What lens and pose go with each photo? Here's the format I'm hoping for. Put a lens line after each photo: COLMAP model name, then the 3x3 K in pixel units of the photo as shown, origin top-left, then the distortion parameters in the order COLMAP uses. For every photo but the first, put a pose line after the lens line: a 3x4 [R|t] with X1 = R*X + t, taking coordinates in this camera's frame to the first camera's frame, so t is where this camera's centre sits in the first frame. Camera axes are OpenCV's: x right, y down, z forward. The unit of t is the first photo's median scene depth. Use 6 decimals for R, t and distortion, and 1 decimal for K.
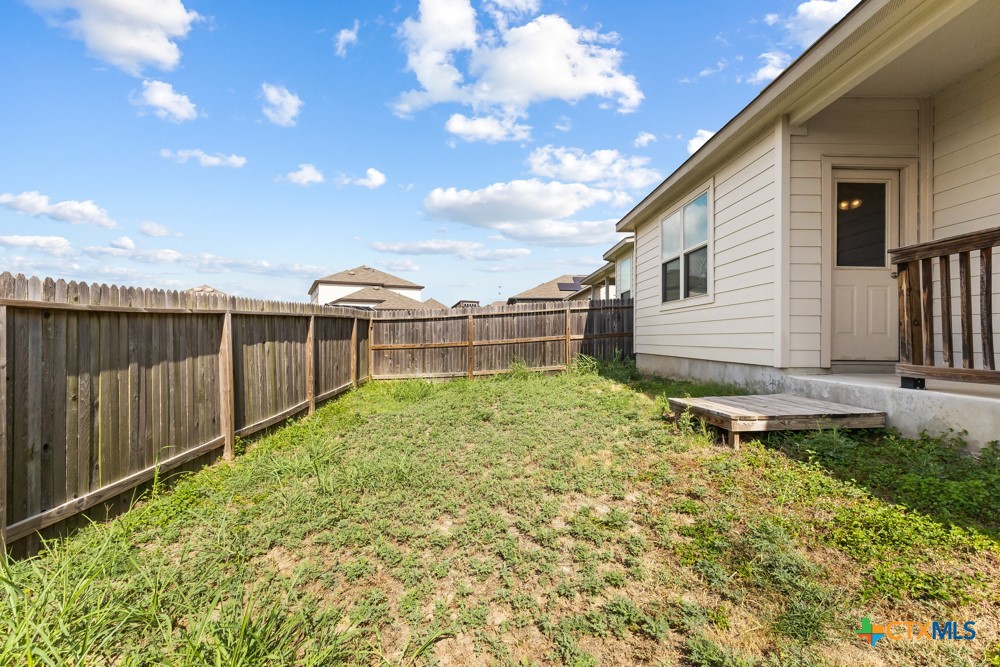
lens RADIAL K [[465.4, 0, 496.2], [0, 465.4, 335.4], [0, 0, 1]] dist [0.000336, 0.000106]
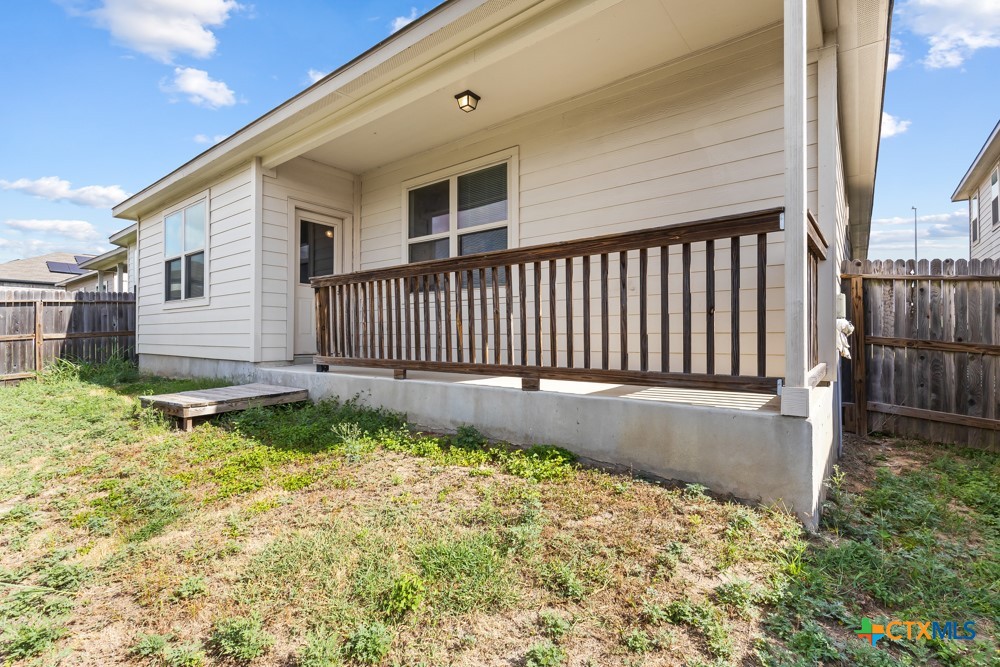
lens RADIAL K [[465.4, 0, 508.8], [0, 465.4, 334.4], [0, 0, 1]] dist [0.000336, 0.000106]
pose [[0.620476, -0.000940, 0.784225, 0.064335], [-0.002725, 0.999991, 0.003355, -0.009433], [-0.784221, -0.004218, 0.620467, -0.283431]]
